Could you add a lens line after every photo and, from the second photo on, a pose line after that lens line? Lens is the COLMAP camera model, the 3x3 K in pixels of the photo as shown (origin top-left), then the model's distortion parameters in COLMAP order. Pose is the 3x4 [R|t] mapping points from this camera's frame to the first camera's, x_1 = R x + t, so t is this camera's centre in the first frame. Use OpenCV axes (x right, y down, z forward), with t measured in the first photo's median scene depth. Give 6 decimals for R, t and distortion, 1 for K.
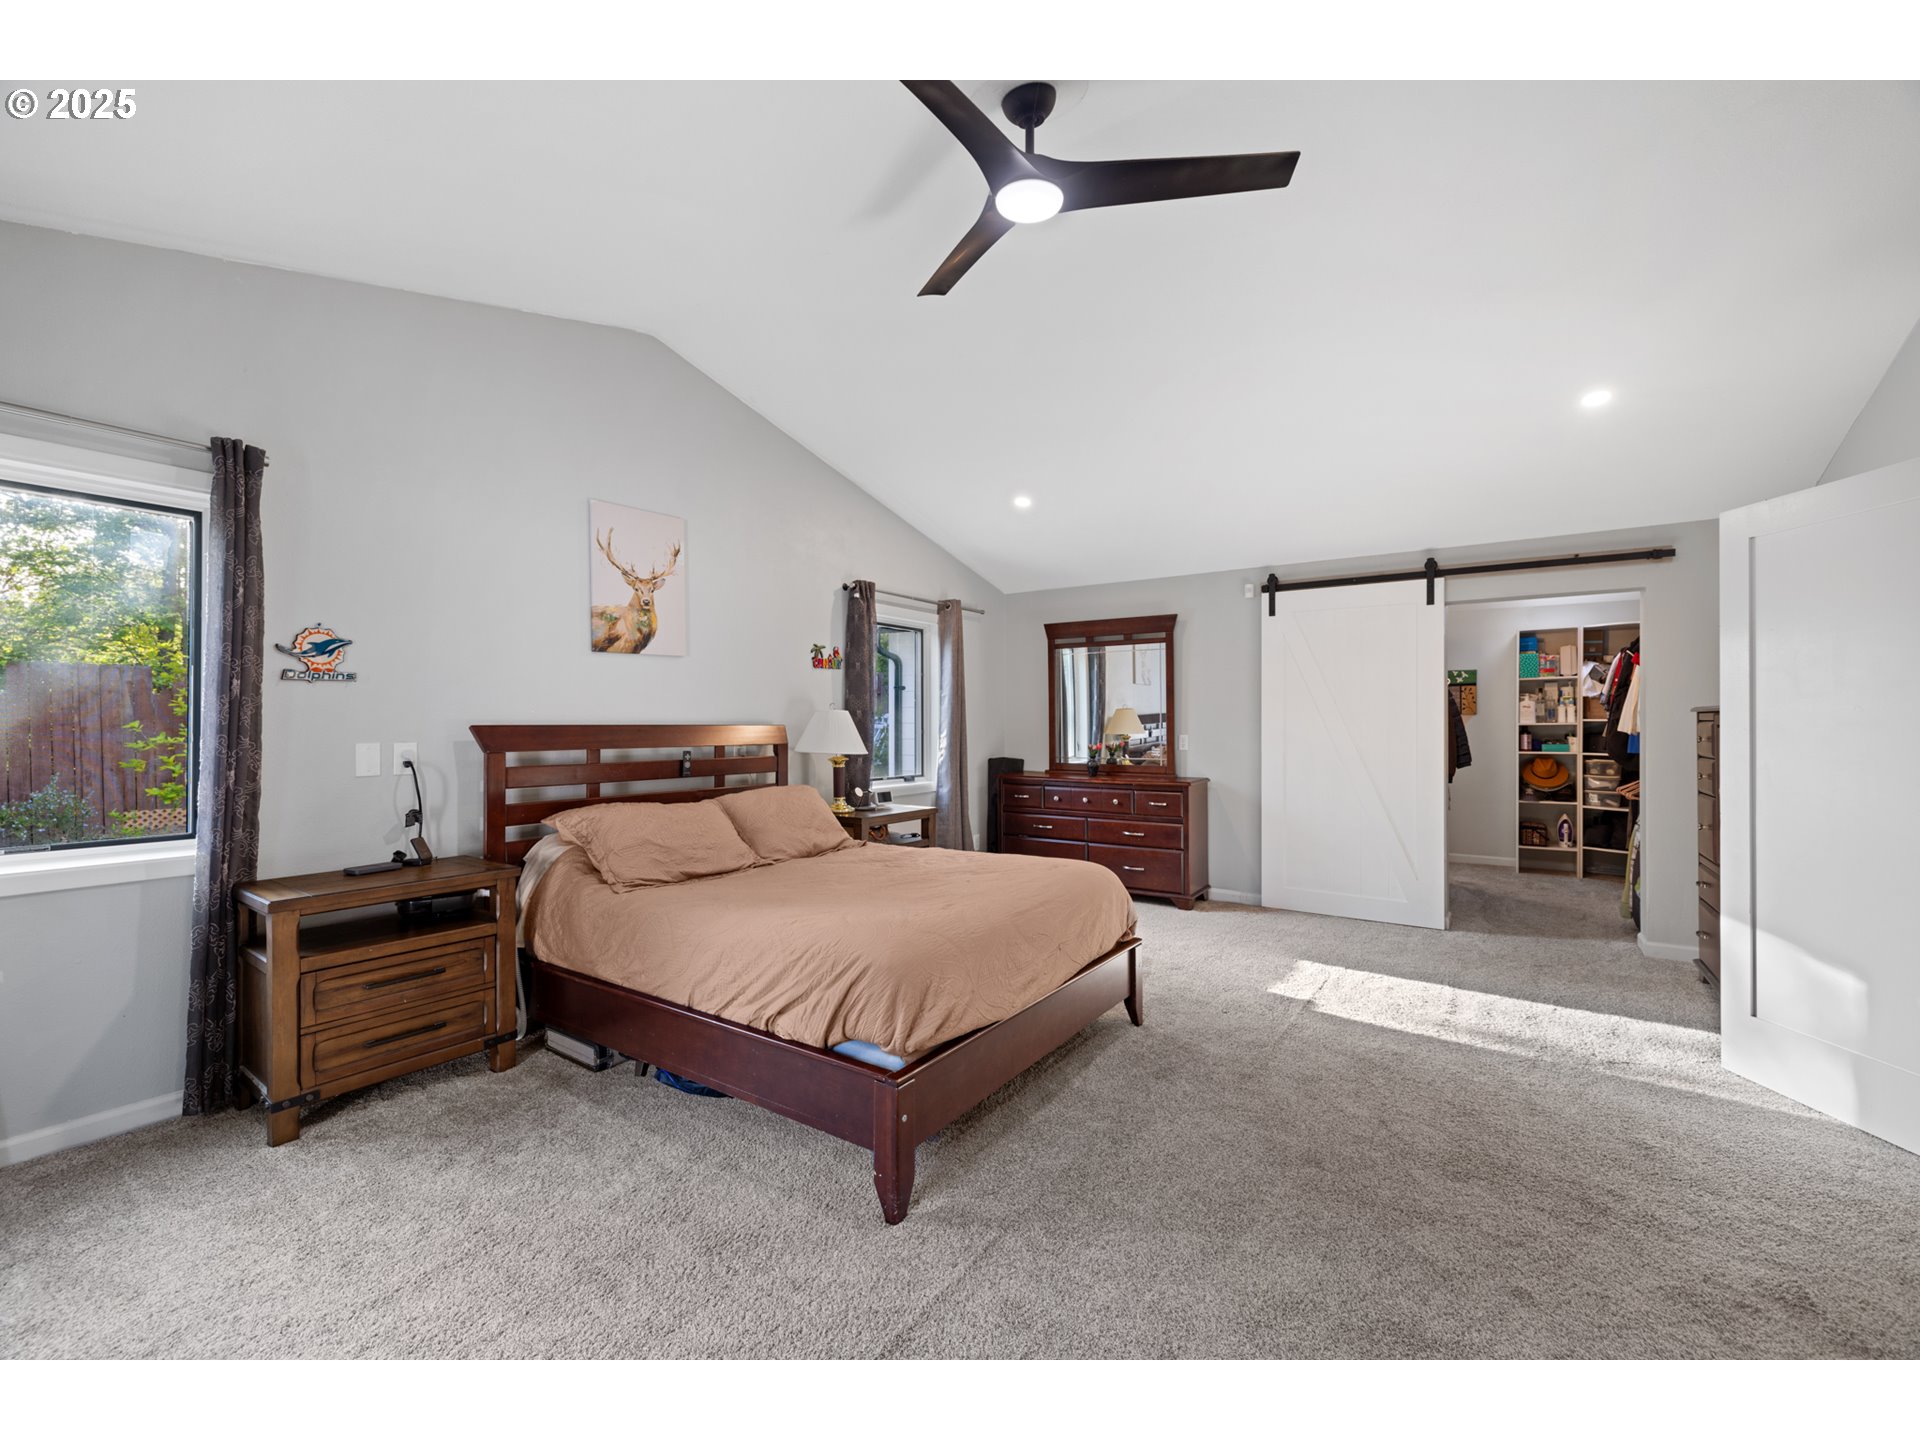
lens RADIAL K [[805.8, 0, 966.2], [0, 805.8, 717.3], [0, 0, 1]] dist [-0.019247, -0.000169]
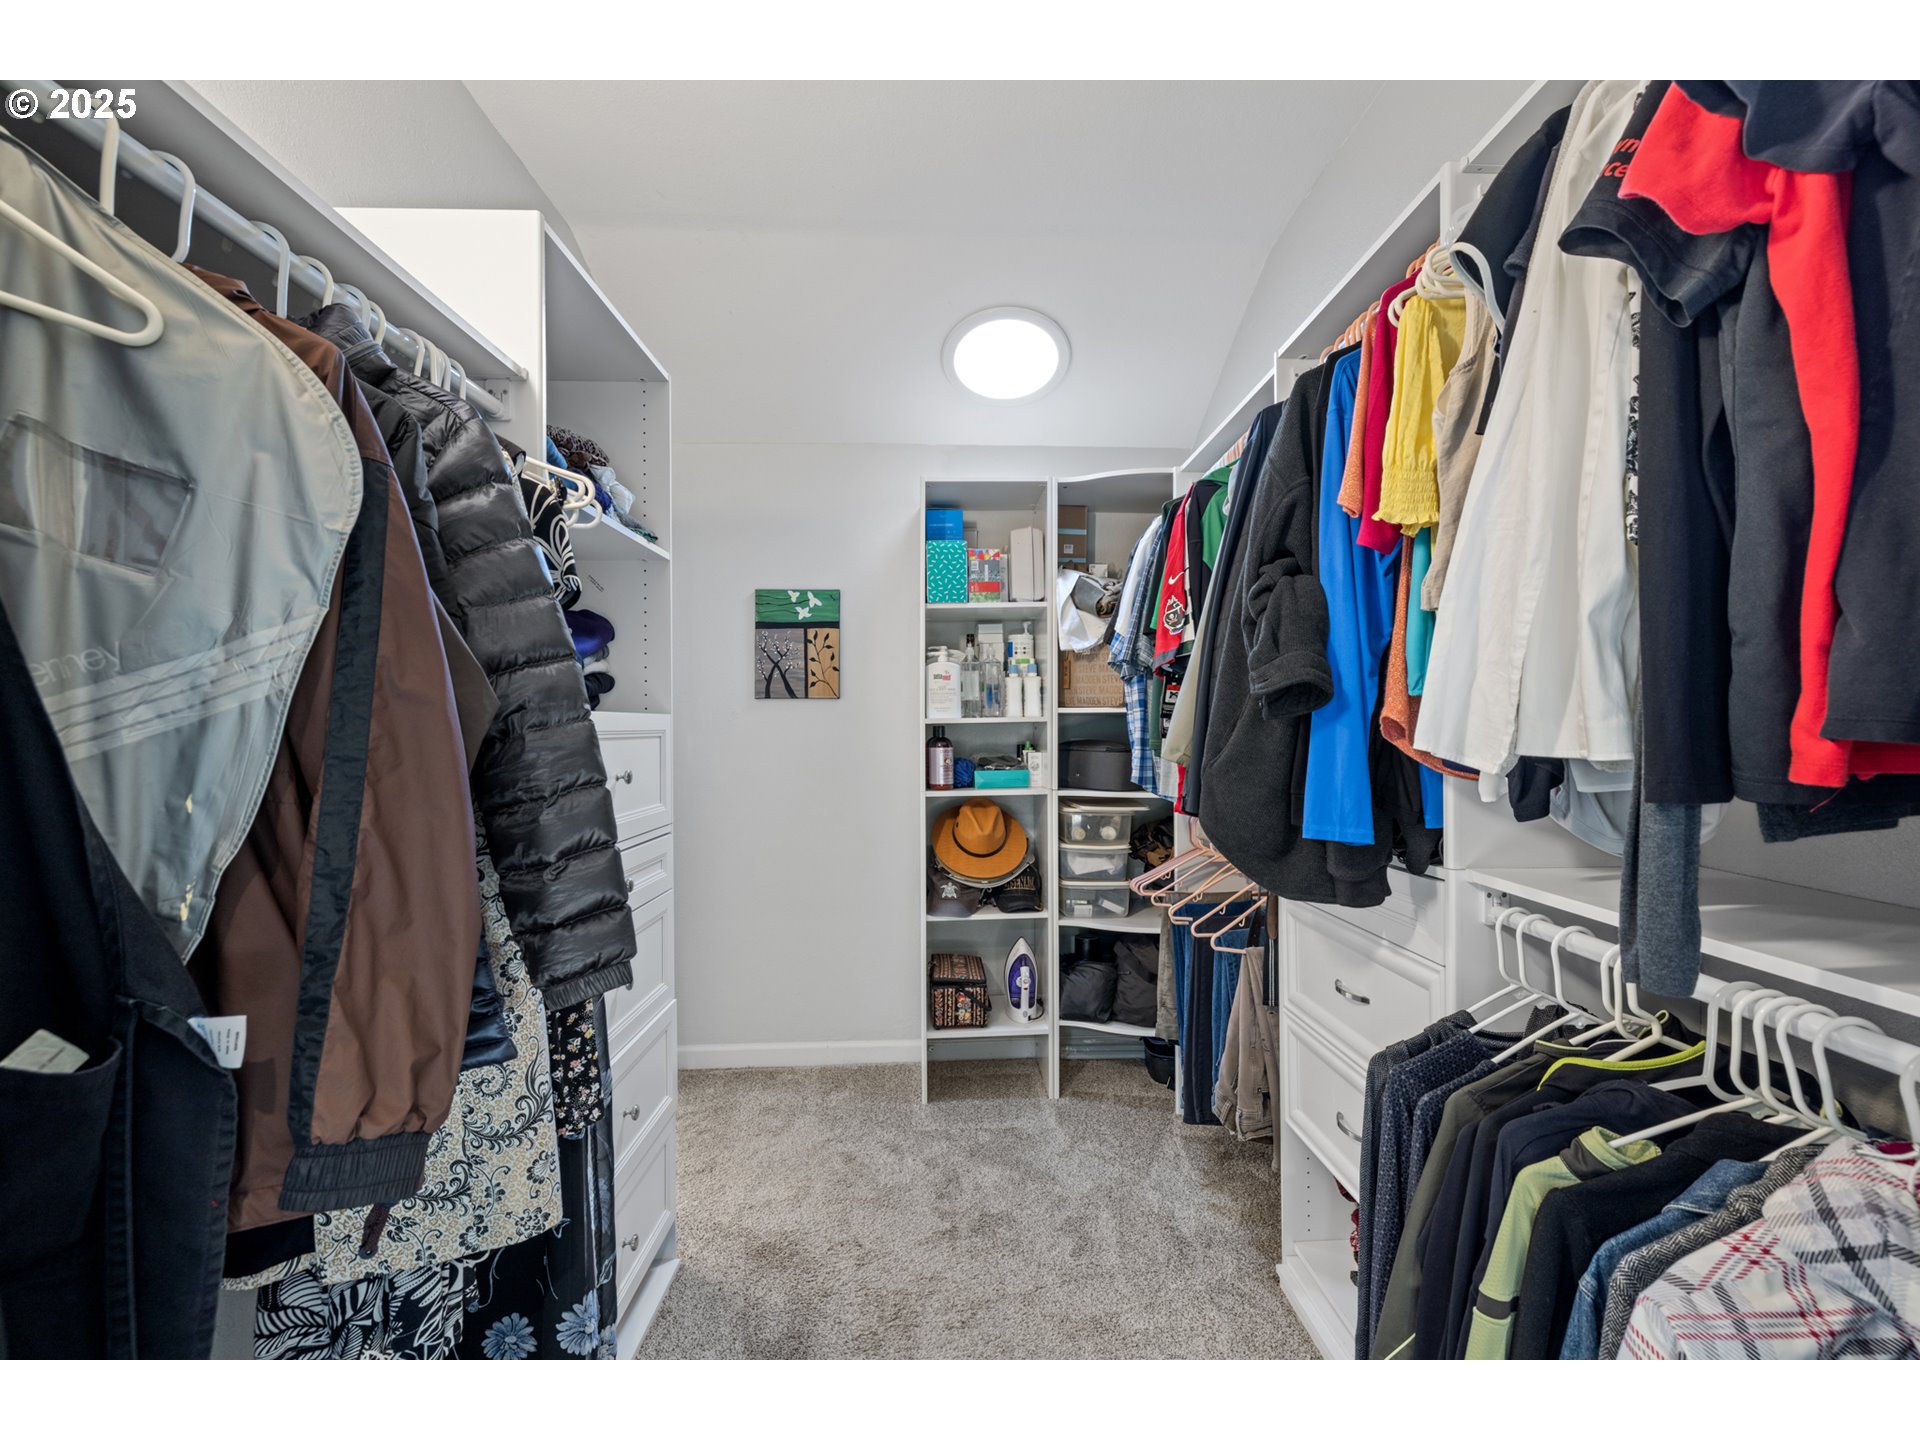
lens RADIAL K [[805.8, 0, 961.5], [0, 805.8, 721.9], [0, 0, 1]] dist [-0.019247, -0.000169]
pose [[0.804817, -0.002565, 0.593517, 0.470890], [0.003176, 0.999995, 0.000015, 0.008988], [-0.593514, 0.001873, 0.804821, 0.670097]]
